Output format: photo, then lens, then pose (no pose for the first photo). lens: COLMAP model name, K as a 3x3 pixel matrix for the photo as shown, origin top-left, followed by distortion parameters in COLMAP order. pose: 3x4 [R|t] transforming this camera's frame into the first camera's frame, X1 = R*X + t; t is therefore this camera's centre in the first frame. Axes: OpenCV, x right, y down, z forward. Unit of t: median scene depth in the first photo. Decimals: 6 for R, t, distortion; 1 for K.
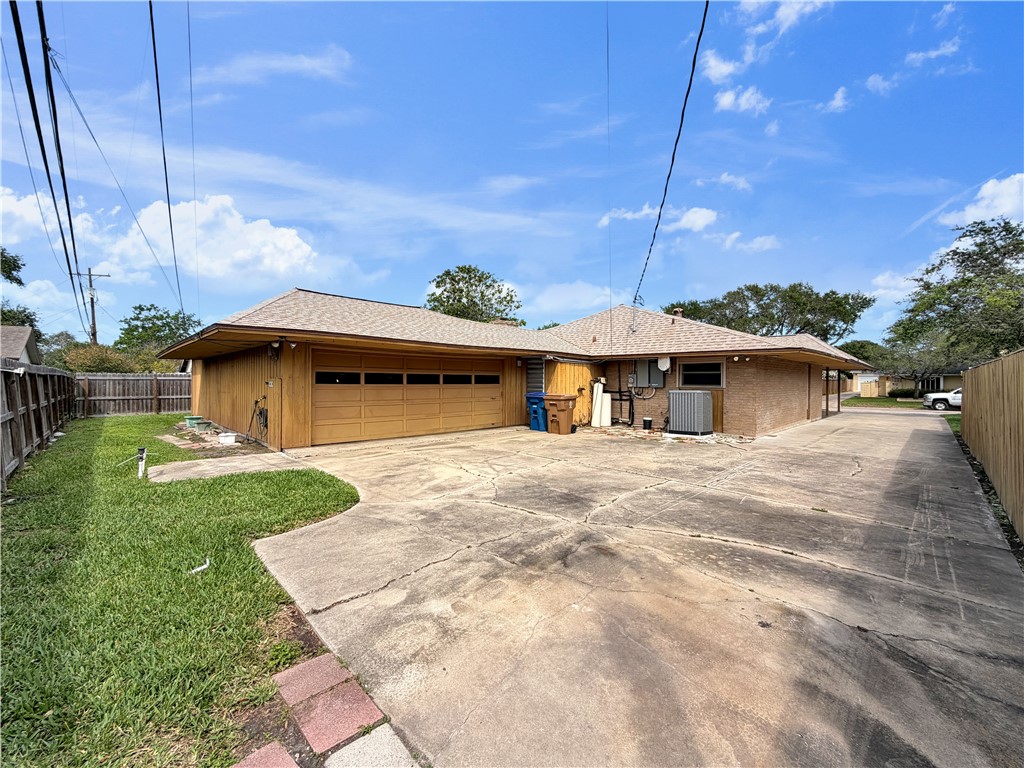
lens RADIAL K [[421.4, 0, 515.2], [0, 421.4, 374.3], [0, 0, 1]] dist [-0.000105, -0.000119]
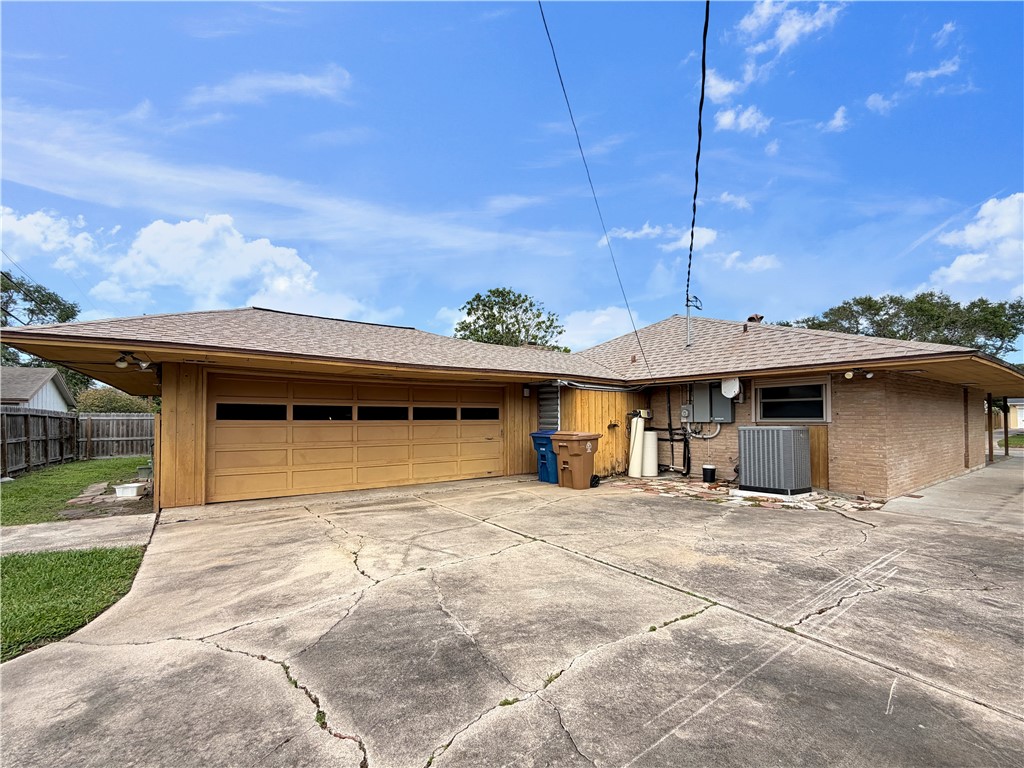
lens RADIAL K [[425.3, 0, 510.6], [0, 425.3, 407.0], [0, 0, 1]] dist [0.001379, 0.000039]
pose [[0.983918, -0.015525, -0.177946, 0.114306], [0.012758, 0.999779, -0.016684, 0.012641], [0.178165, 0.014145, 0.983899, 0.234784]]
